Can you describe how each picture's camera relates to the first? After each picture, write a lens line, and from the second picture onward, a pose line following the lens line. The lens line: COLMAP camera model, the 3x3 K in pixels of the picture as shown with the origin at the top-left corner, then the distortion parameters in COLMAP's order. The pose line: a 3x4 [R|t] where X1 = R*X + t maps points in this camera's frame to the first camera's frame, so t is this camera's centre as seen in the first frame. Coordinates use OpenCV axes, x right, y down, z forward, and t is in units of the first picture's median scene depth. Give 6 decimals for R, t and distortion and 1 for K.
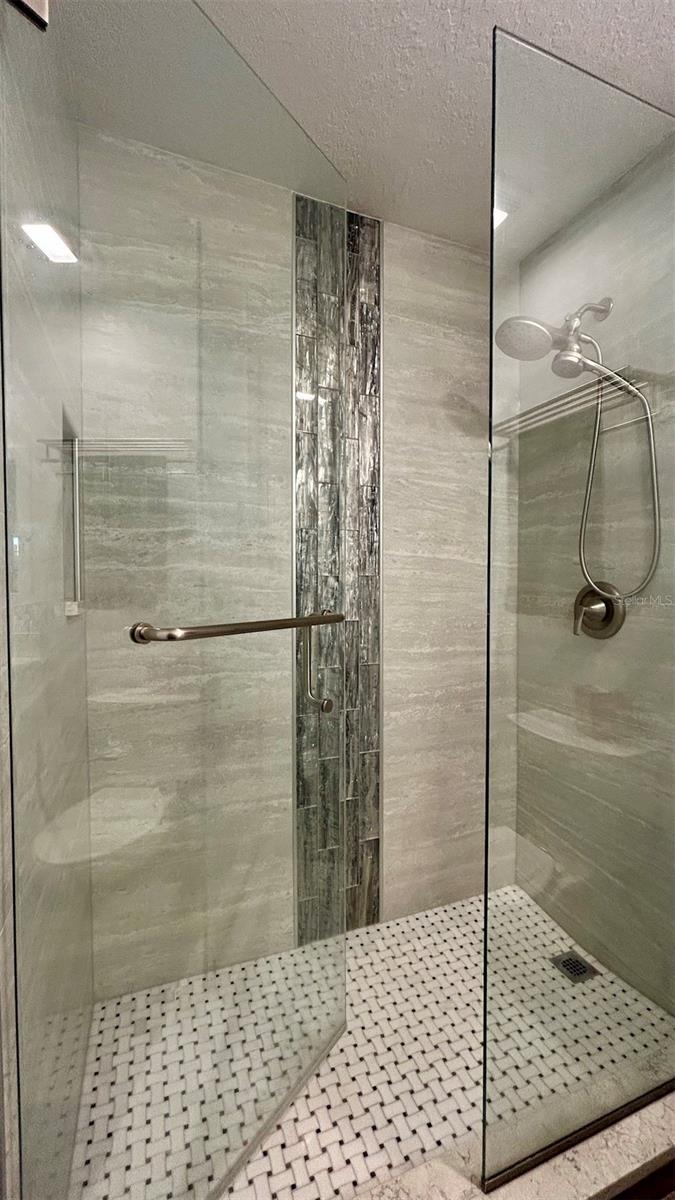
lens RADIAL K [[502.1, 0, 339.3], [0, 502.1, 596.3], [0, 0, 1]] dist [0.000262, 0.001794]
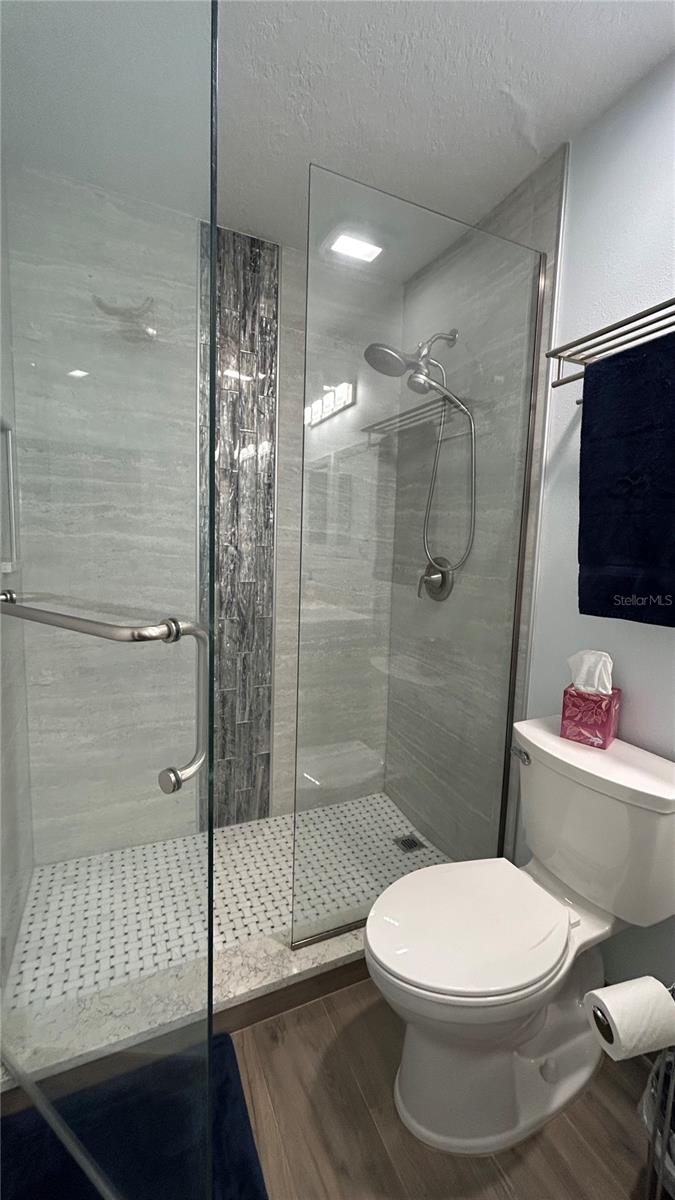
lens RADIAL K [[502.1, 0, 347.8], [0, 502.1, 598.9], [0, 0, 1]] dist [0.000262, 0.001794]
pose [[0.996721, 0.024618, 0.077084, 0.188547], [-0.030747, 0.996371, 0.079365, -0.017146], [-0.074851, -0.081475, 0.993861, -0.277436]]
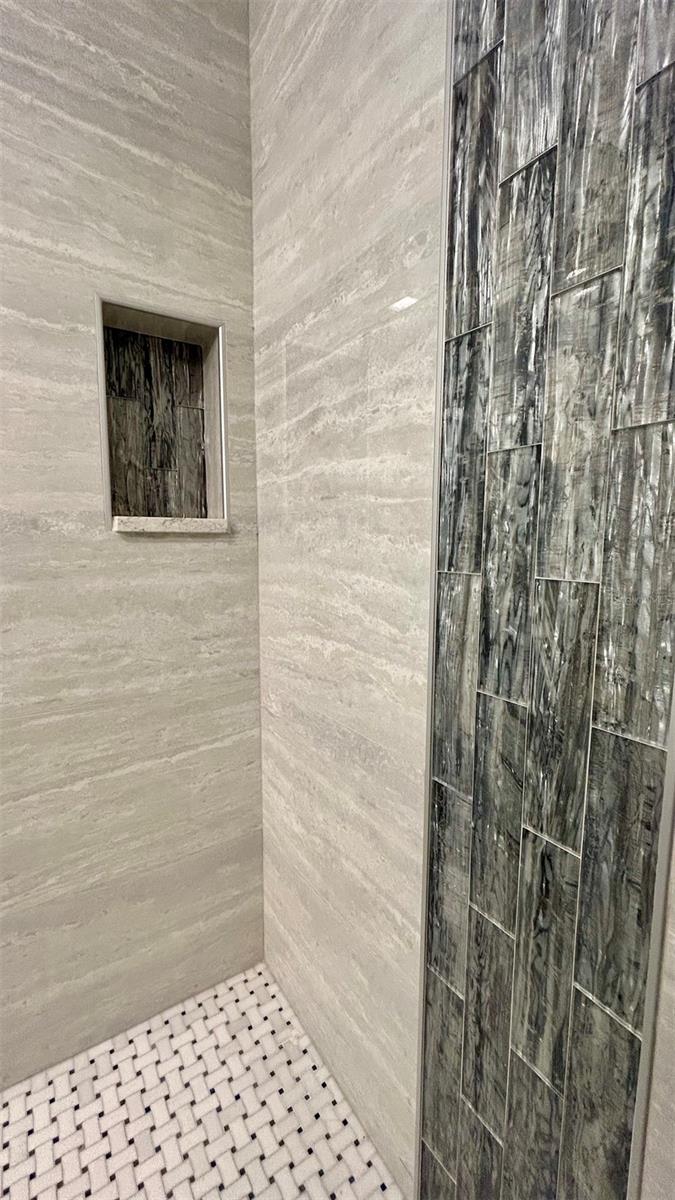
lens RADIAL K [[502.1, 0, 343.8], [0, 502.1, 598.5], [0, 0, 1]] dist [0.000262, 0.001794]
pose [[0.207295, 0.118098, -0.971124, 0.327850], [-0.034241, 0.992954, 0.113444, 0.029914], [0.977679, 0.009736, 0.209879, 0.846328]]
